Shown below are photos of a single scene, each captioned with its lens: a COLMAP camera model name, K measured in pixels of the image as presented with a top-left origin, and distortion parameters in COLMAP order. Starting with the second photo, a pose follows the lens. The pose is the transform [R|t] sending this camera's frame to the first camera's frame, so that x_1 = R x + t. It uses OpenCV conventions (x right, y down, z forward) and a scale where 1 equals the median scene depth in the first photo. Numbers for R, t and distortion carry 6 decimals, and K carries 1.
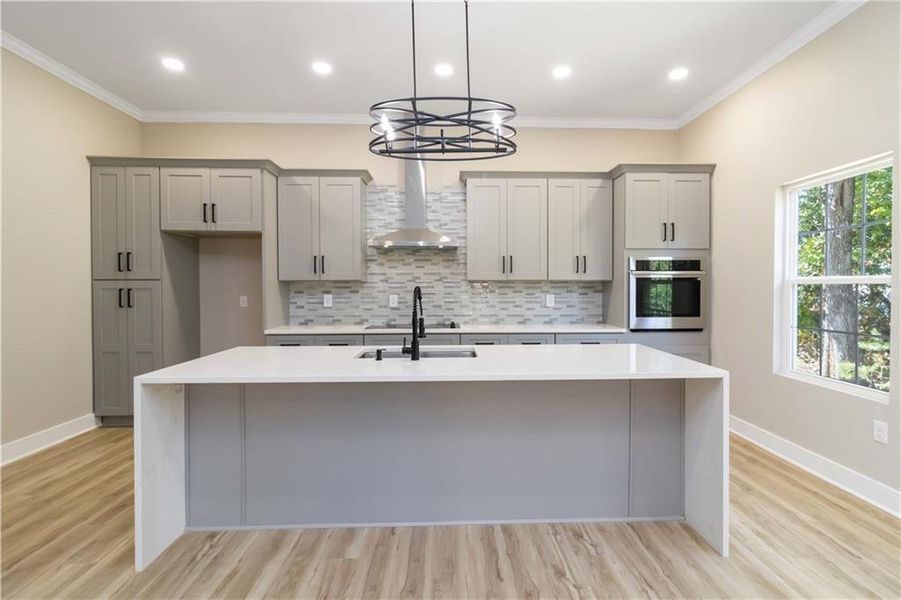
lens RADIAL K [[425.3, 0, 464.1], [0, 425.3, 285.1], [0, 0, 1]] dist [-0.003957, -0.001785]
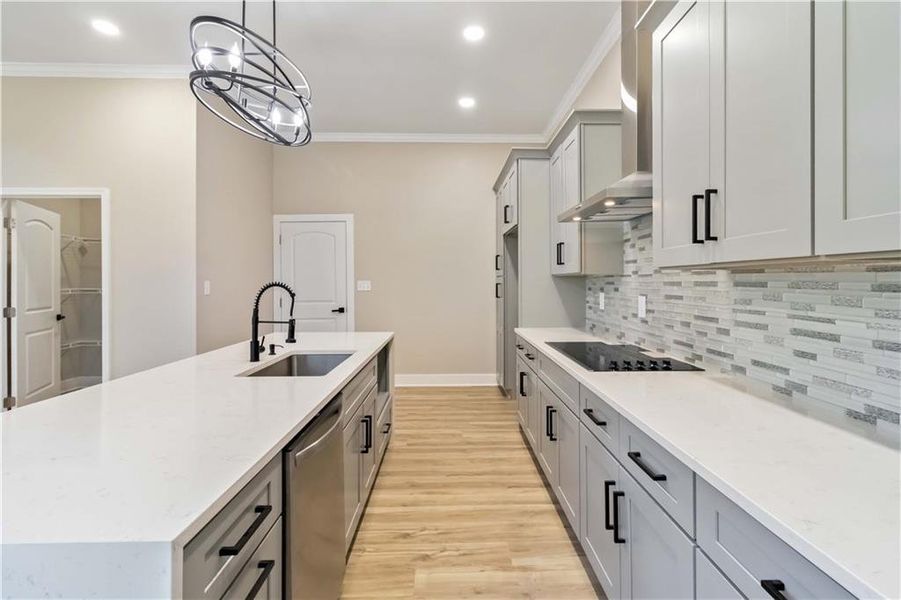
lens RADIAL K [[425.3, 0, 453.8], [0, 425.3, 280.3], [0, 0, 1]] dist [-0.003957, -0.001785]
pose [[-0.026446, -0.001558, -0.999649, 0.451299], [0.004637, 0.999988, -0.001681, 0.000537], [0.999639, -0.004680, -0.026439, 0.820159]]
